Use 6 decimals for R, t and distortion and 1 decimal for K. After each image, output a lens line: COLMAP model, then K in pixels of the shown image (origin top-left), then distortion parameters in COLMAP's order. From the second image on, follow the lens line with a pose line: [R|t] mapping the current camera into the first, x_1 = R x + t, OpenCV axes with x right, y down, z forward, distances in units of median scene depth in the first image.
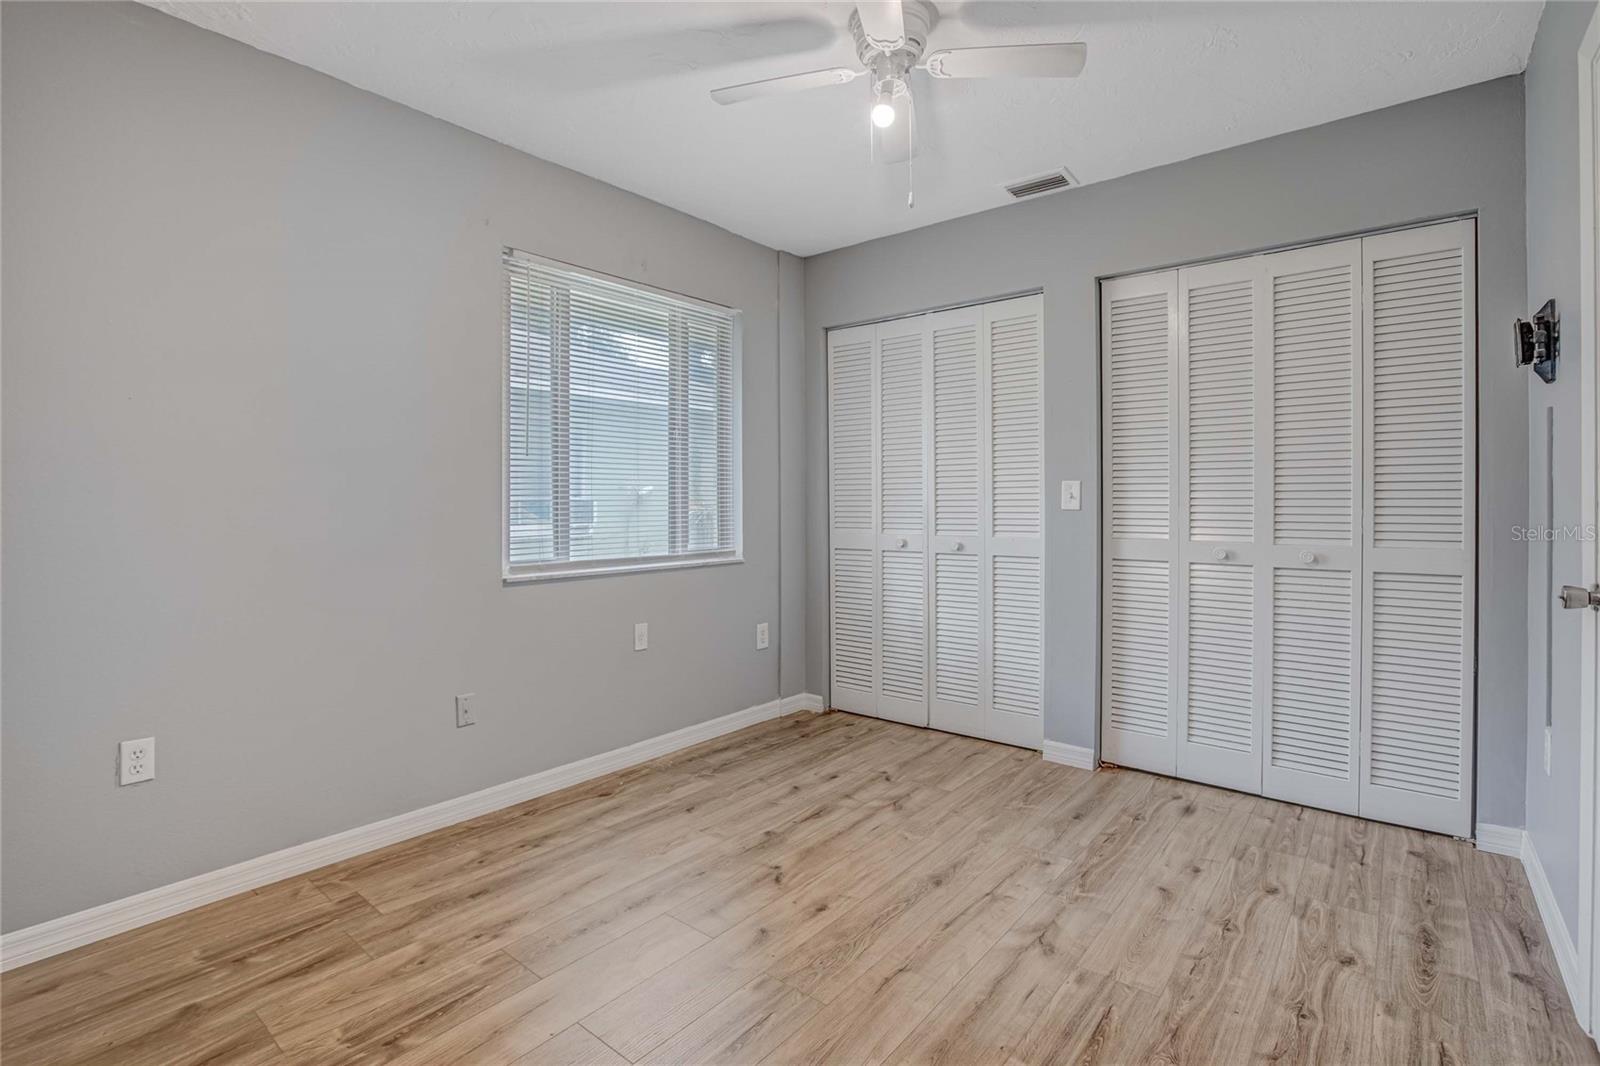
lens RADIAL K [[757.8, 0, 804.3], [0, 757.8, 470.1], [0, 0, 1]] dist [-0.063977, 0.023085]
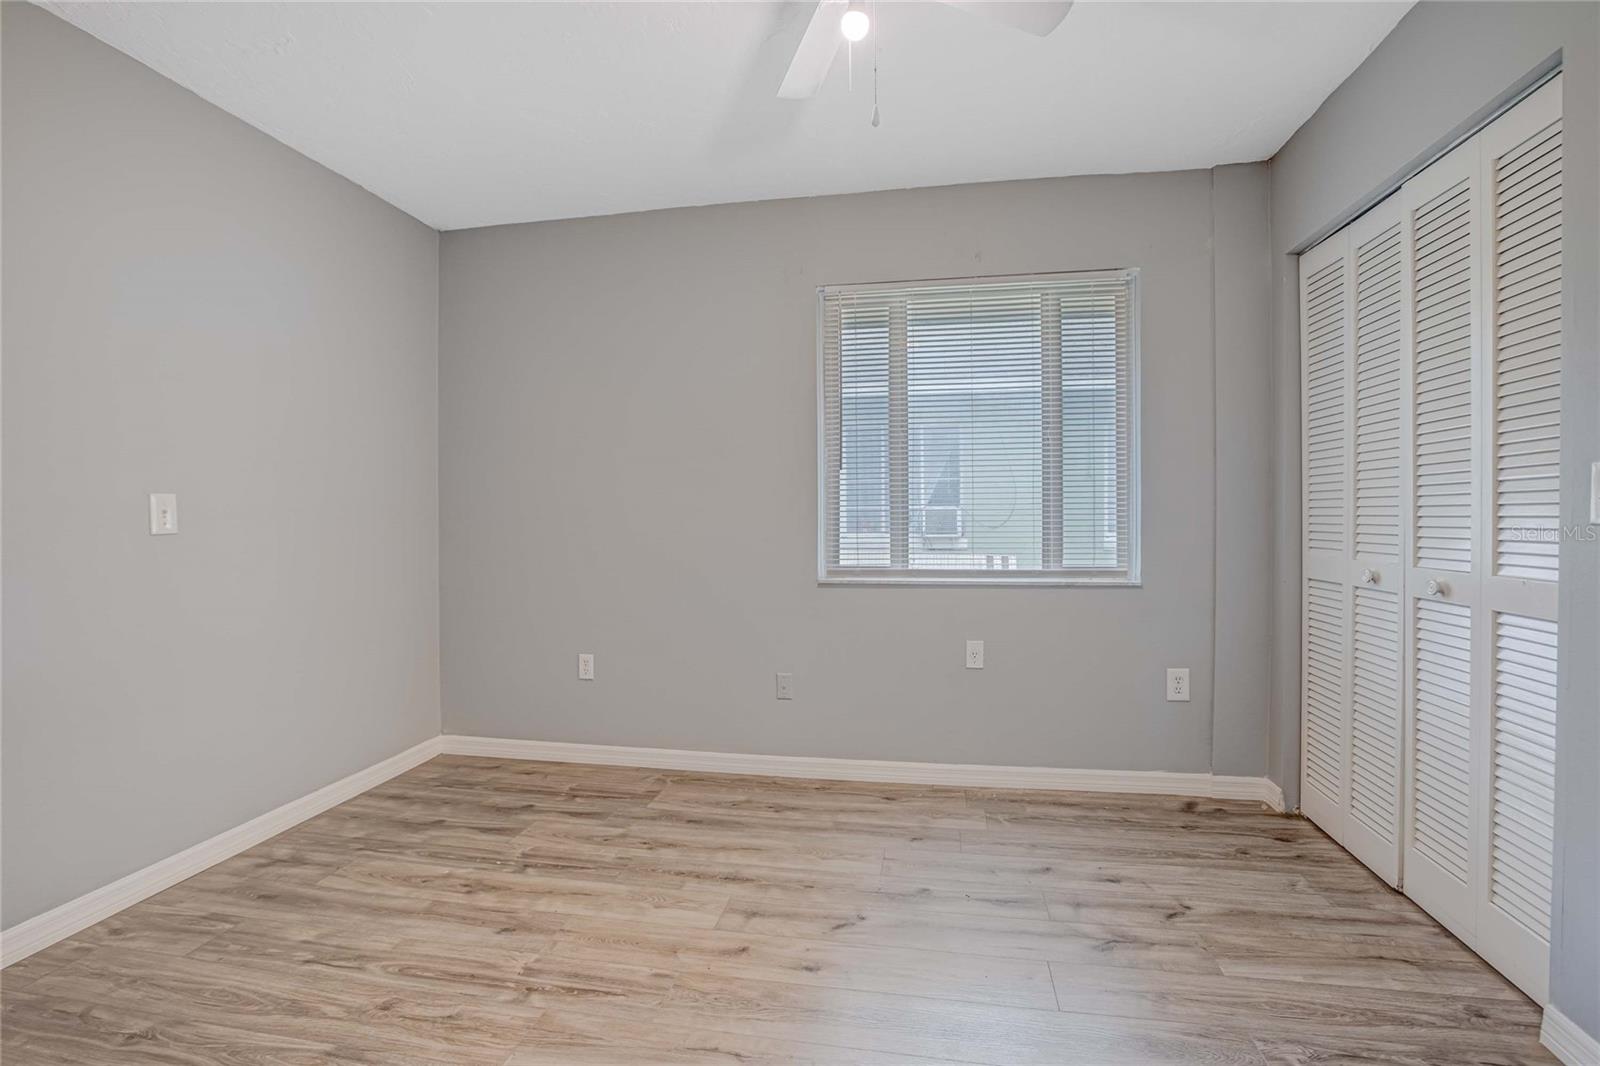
lens RADIAL K [[753.3, 0, 803.5], [0, 753.3, 501.3], [0, 0, 1]] dist [-0.064434, 0.022639]
pose [[0.476038, -0.012792, -0.879332, 0.578233], [0.041363, 0.999113, 0.007858, 0.016392], [0.878451, -0.040113, 0.476145, 0.428186]]
